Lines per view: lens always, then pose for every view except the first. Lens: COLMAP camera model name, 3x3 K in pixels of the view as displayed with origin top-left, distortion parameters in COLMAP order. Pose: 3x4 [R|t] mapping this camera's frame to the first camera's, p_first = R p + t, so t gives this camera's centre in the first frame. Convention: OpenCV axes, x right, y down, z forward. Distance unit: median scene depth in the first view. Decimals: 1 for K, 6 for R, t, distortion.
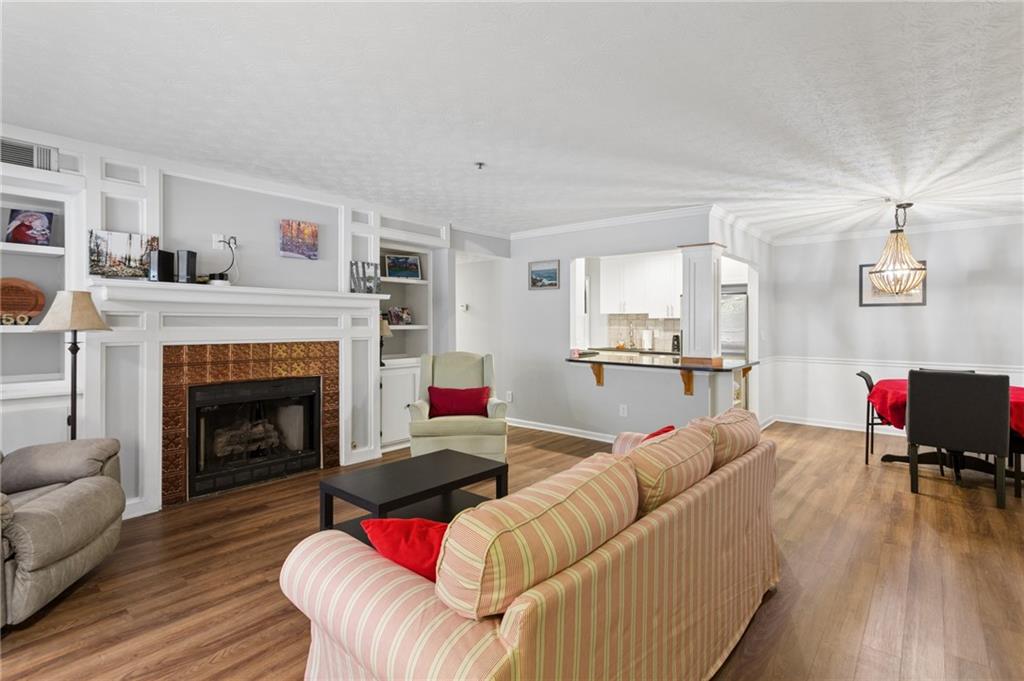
lens RADIAL K [[488.9, 0, 512.7], [0, 488.9, 326.2], [0, 0, 1]] dist [0.005822, 0.001350]
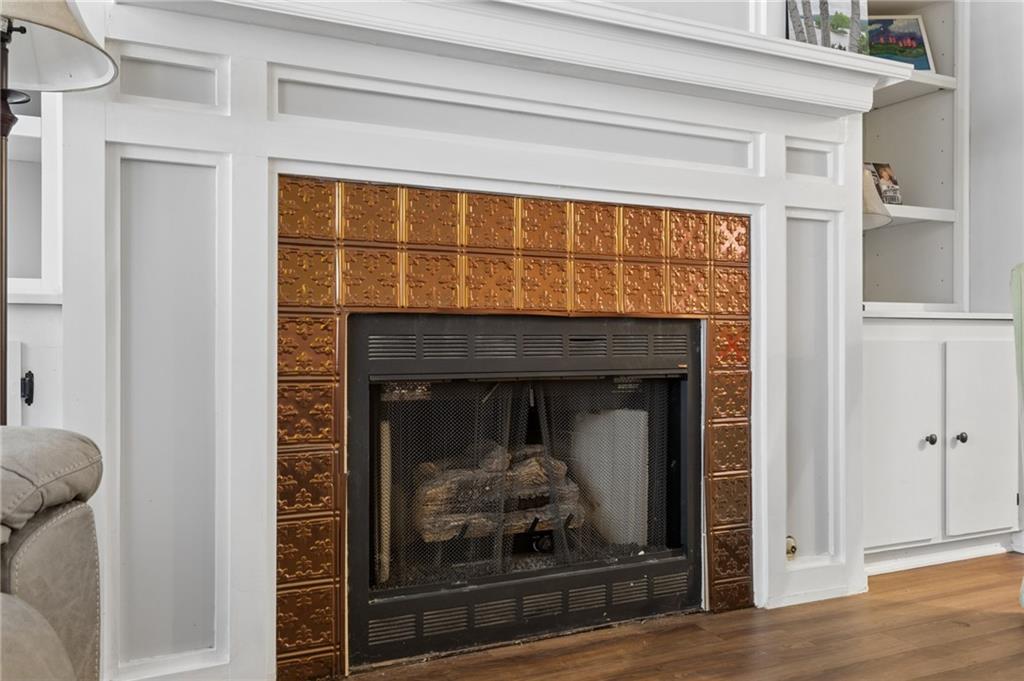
lens RADIAL K [[836.3, 0, 513.0], [0, 836.3, 342.4], [0, 0, 1]] dist [0.018563, -0.003159]
pose [[0.913537, -0.000690, -0.406754, -0.276369], [0.000367, 1.000000, -0.000873, 0.114333], [0.406754, 0.000649, 0.913537, 0.441237]]
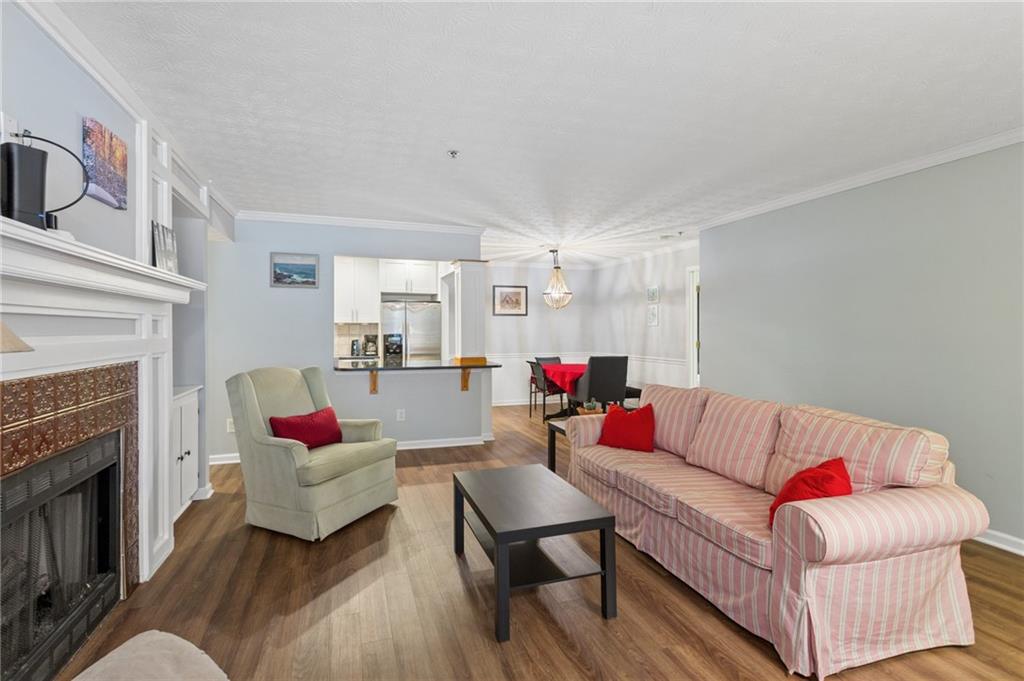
lens RADIAL K [[488.9, 0, 507.5], [0, 488.9, 333.5], [0, 0, 1]] dist [0.005822, 0.001350]
pose [[0.516379, -0.011978, 0.856276, -0.618549], [0.007417, 0.999927, 0.009514, -0.003648], [-0.856328, 0.001438, 0.516431, 0.351616]]
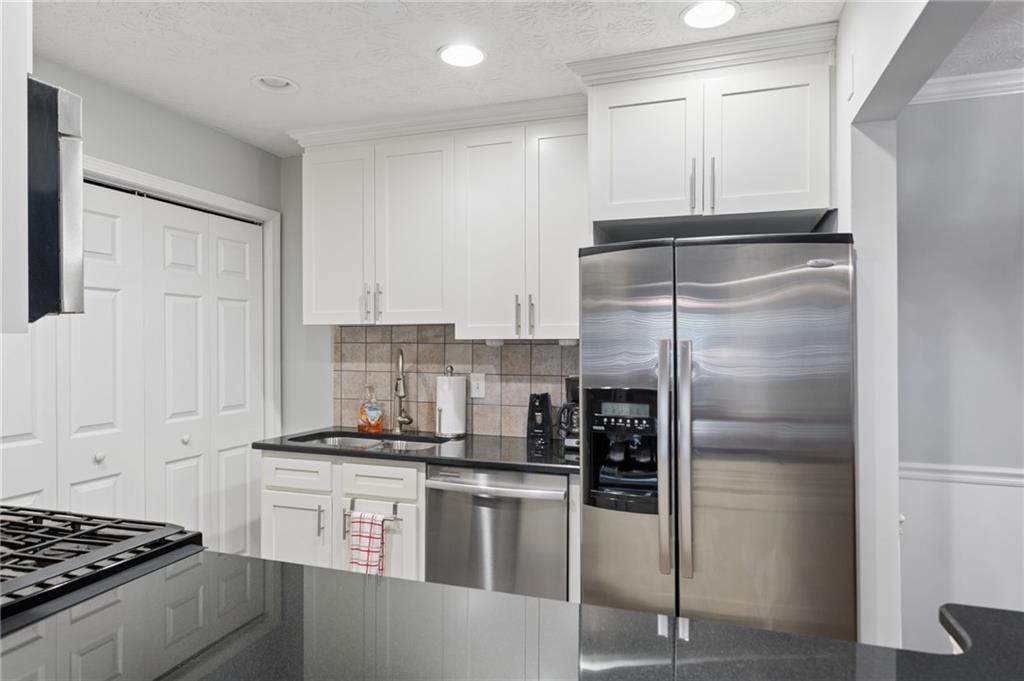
lens RADIAL K [[606.2, 0, 509.8], [0, 606.2, 343.3], [0, 0, 1]] dist [0.002616, -0.000394]
pose [[0.929594, -0.005065, 0.368550, 0.290156], [0.005672, 0.999984, -0.000564, -0.022824], [-0.368541, 0.002614, 0.929608, 1.083357]]
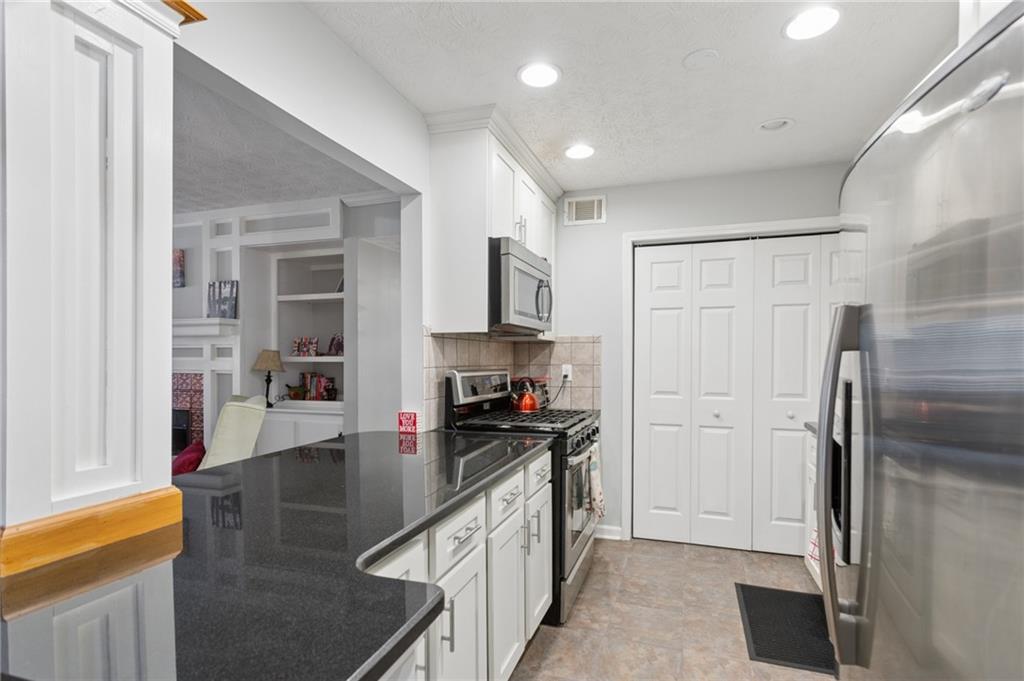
lens RADIAL K [[503.6, 0, 527.5], [0, 503.6, 367.5], [0, 0, 1]] dist [0.002473, -0.000139]
pose [[0.376882, 0.017186, -0.926102, 0.730309], [-0.003100, 0.999846, 0.017293, 0.000776], [0.926256, -0.003646, 0.376877, 1.209345]]
